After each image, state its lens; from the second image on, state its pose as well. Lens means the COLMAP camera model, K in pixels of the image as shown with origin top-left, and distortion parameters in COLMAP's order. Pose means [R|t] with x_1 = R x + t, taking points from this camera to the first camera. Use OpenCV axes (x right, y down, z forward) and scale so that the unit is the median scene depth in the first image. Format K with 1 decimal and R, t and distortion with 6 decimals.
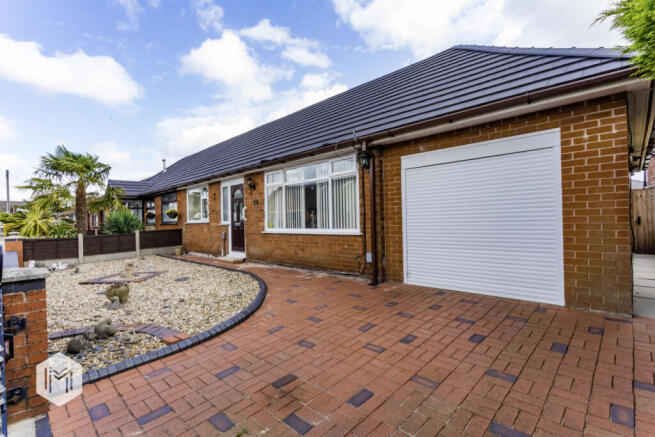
lens RADIAL K [[310.4, 0, 326.6], [0, 310.4, 217.9], [0, 0, 1]] dist [0.001059, 0.000300]
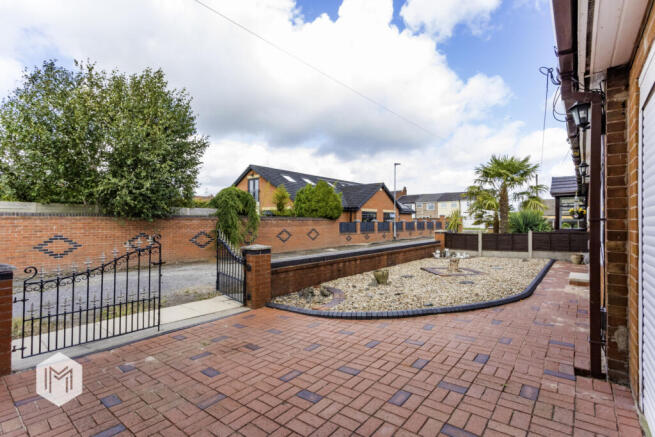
lens RADIAL K [[310.4, 0, 326.5], [0, 310.4, 218.0], [0, 0, 1]] dist [0.001059, 0.000300]
pose [[0.084860, 0.014957, -0.996281, 0.406121], [0.002003, 0.999883, 0.015182, -0.021616], [0.996391, -0.003284, 0.084820, 0.392696]]
